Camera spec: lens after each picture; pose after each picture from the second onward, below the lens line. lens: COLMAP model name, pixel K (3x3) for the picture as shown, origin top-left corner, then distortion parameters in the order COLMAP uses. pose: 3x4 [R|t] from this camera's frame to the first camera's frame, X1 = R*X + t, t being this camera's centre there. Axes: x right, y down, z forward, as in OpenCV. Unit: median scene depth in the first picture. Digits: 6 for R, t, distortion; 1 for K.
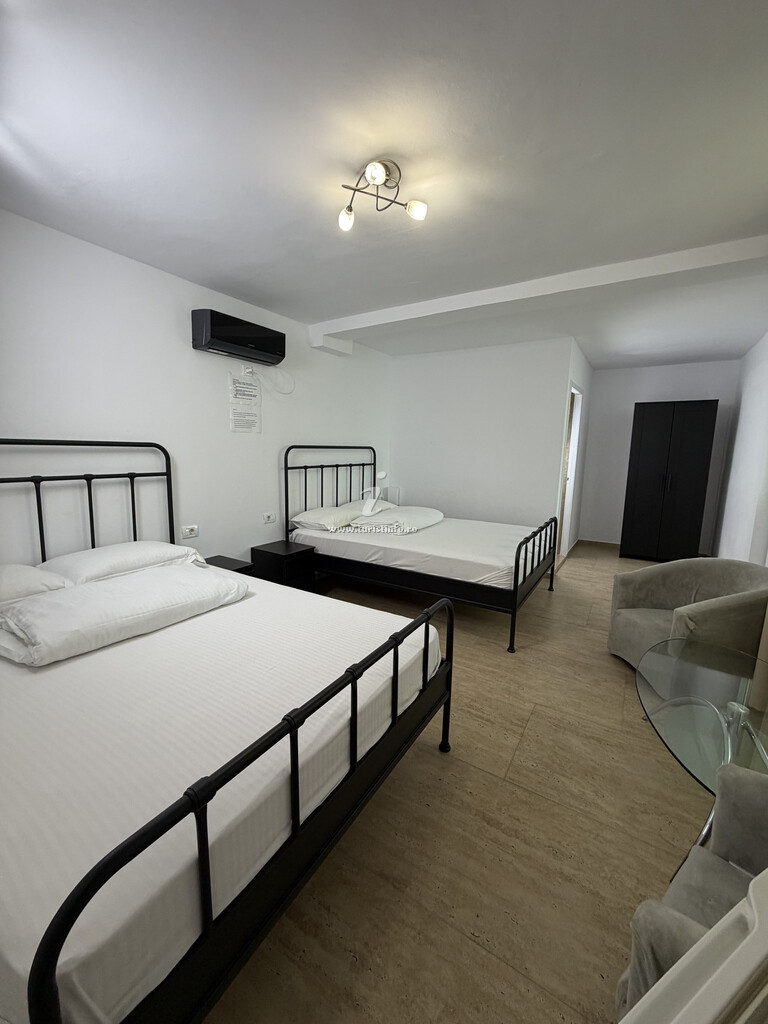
lens RADIAL K [[404.5, 0, 378.3], [0, 404.5, 507.9], [0, 0, 1]] dist [-0.000384, -0.000070]
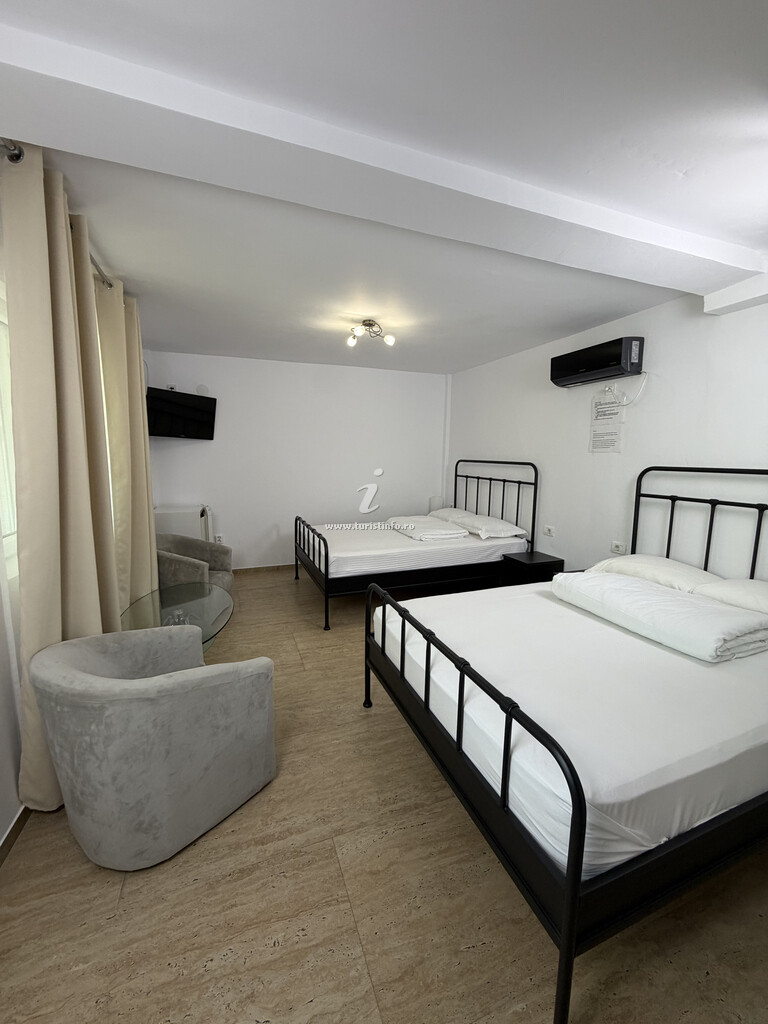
lens RADIAL K [[404.5, 0, 379.4], [0, 404.5, 509.1], [0, 0, 1]] dist [-0.000384, -0.000070]
pose [[-0.597734, 0.067599, -0.798840, 0.857358], [-0.164320, 0.964953, 0.204609, -0.179514], [0.784674, 0.253567, -0.565677, 1.259829]]
